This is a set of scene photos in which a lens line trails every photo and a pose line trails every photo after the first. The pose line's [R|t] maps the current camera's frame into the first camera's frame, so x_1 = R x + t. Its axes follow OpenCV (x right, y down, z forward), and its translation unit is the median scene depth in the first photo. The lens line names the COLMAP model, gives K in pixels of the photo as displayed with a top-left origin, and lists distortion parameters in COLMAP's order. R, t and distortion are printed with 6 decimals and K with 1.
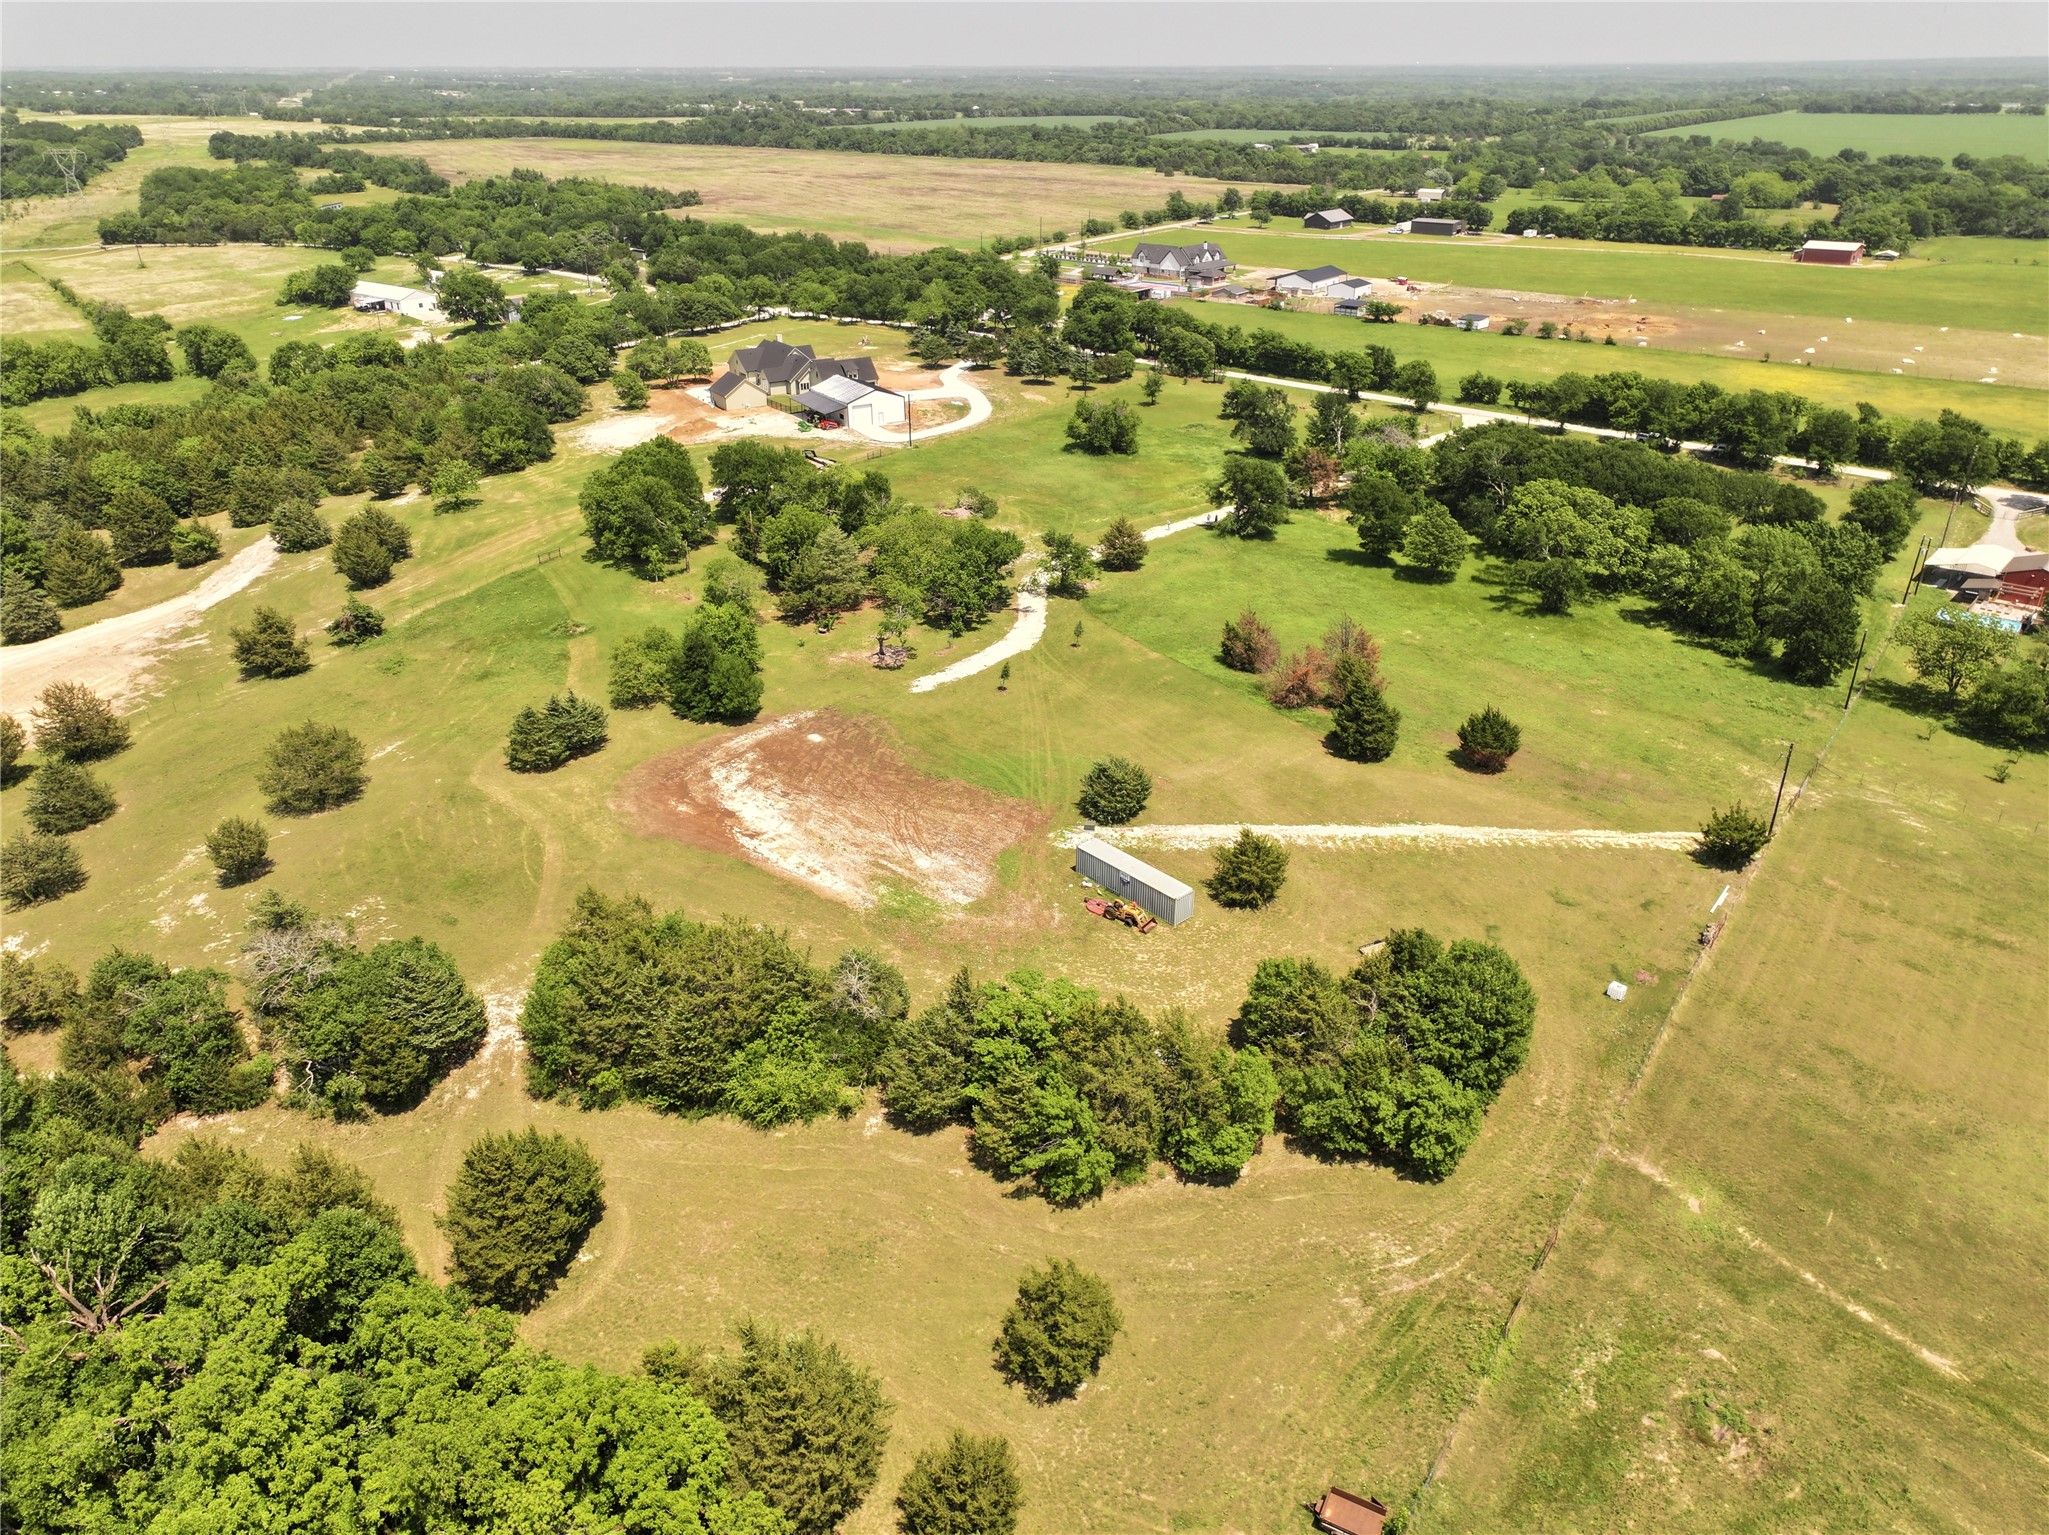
lens RADIAL K [[1433.7, 0, 1035.2], [0, 1433.7, 762.9], [0, 0, 1]] dist [-0.001465, 0.020149]
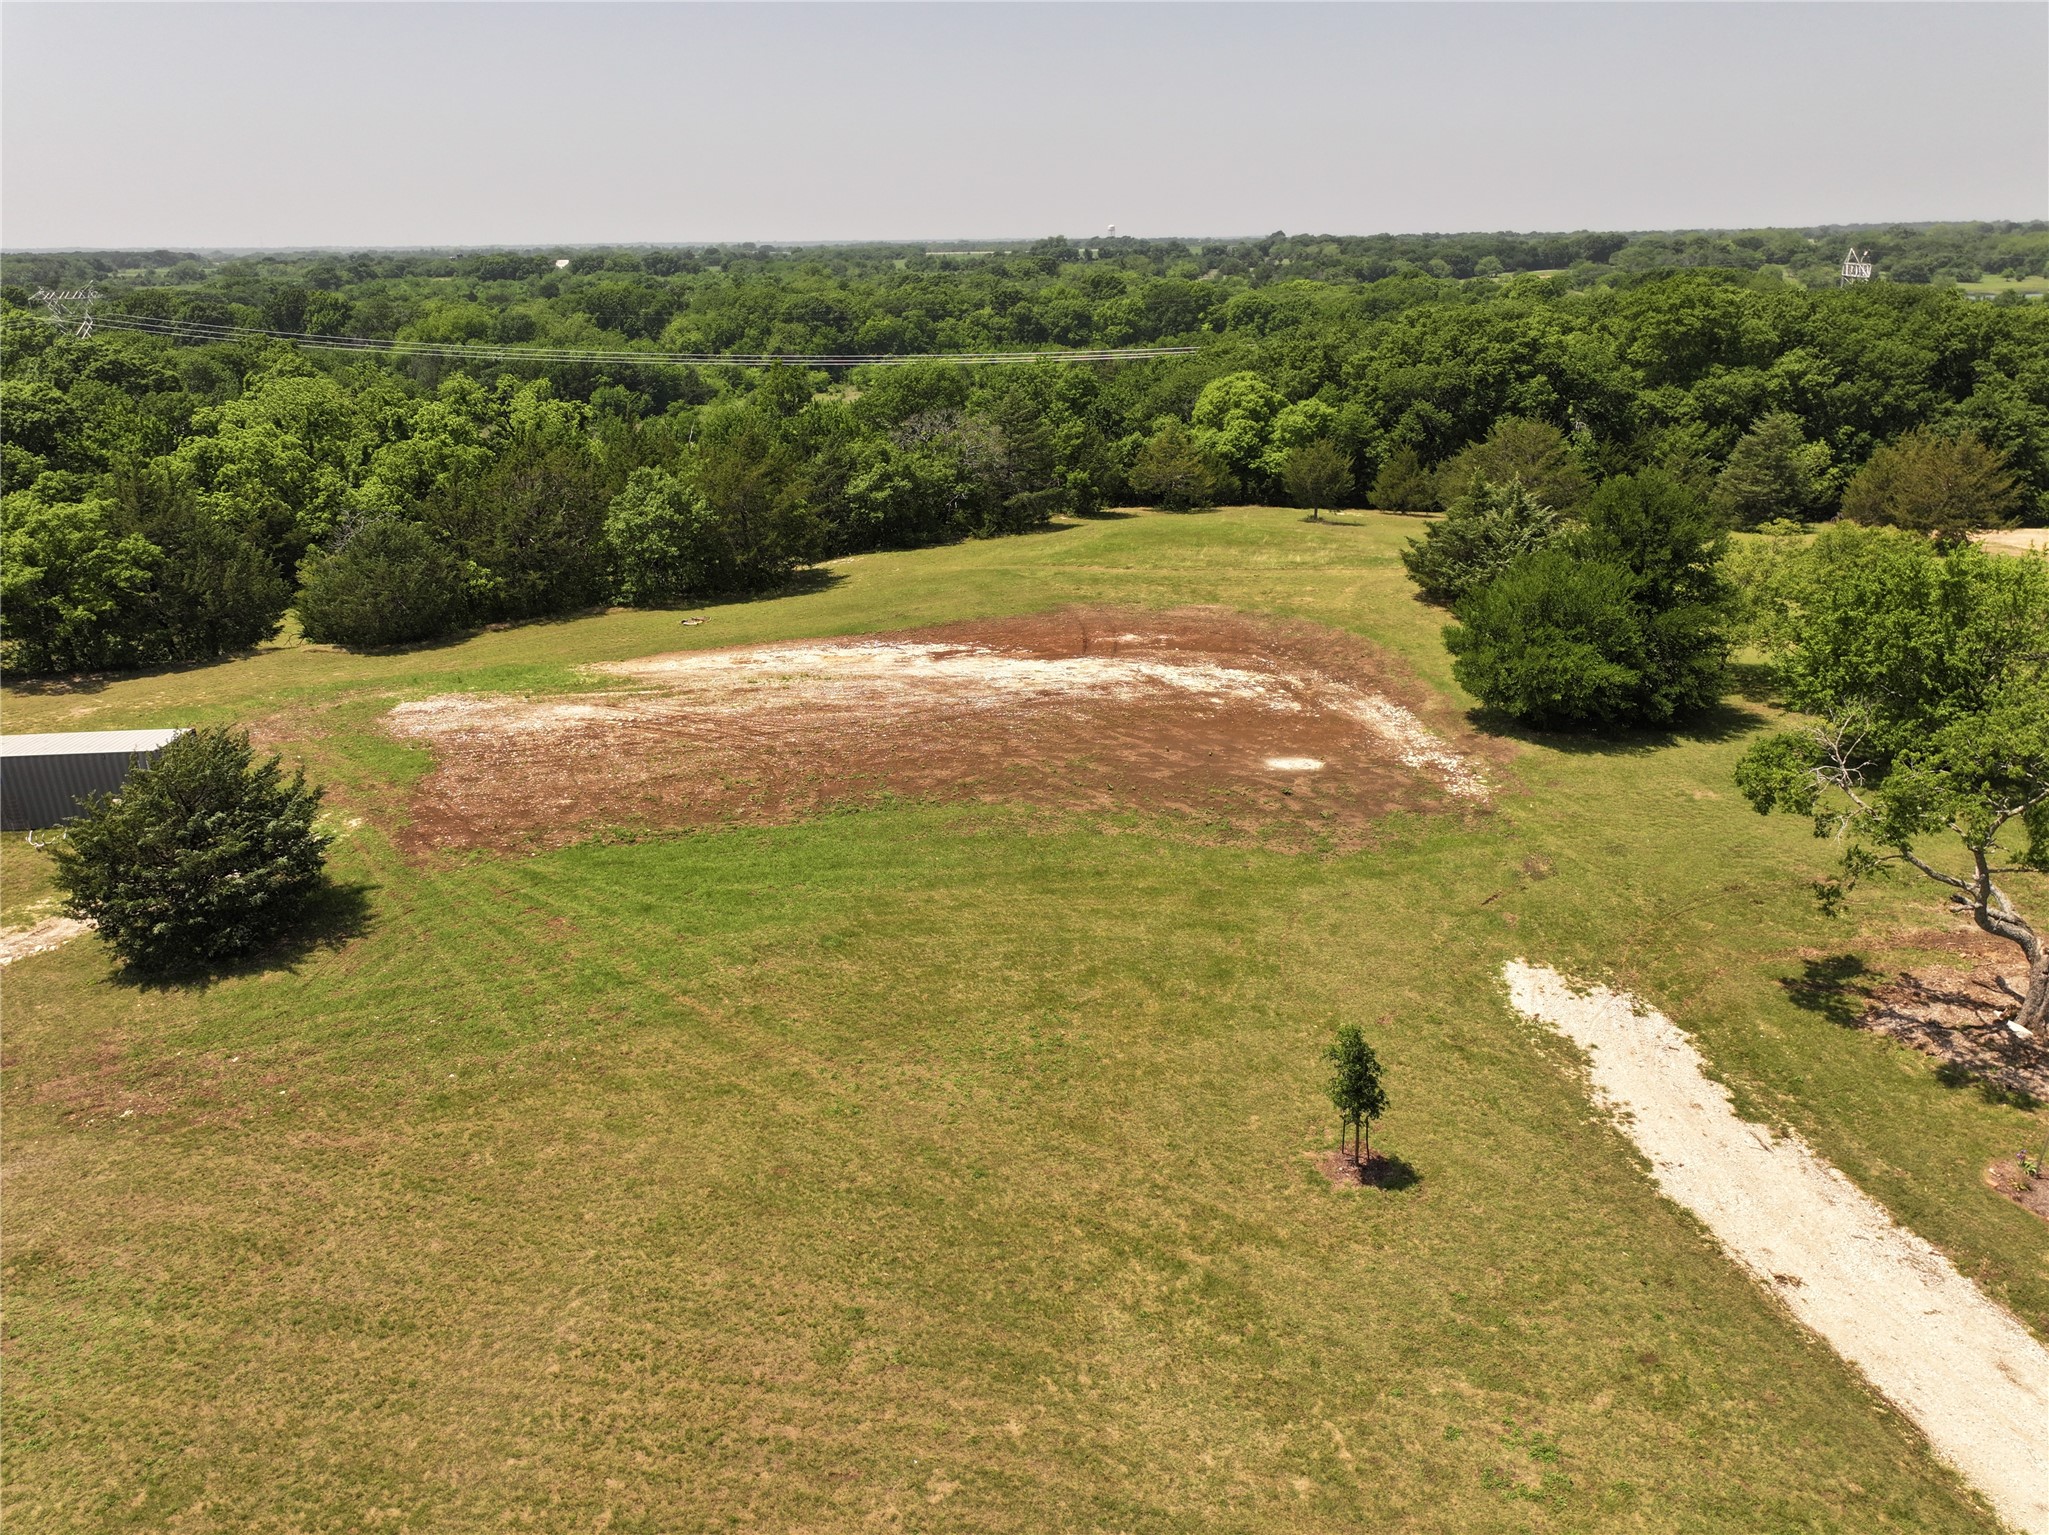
lens RADIAL K [[1433.7, 0, 1035.2], [0, 1433.7, 762.9], [0, 0, 1]] dist [-0.001465, 0.020149]
pose [[-0.656573, 0.268596, -0.704818, 0.146126], [-0.318310, 0.748489, 0.581759, -0.221893], [0.683806, 0.606318, -0.405941, 1.227738]]
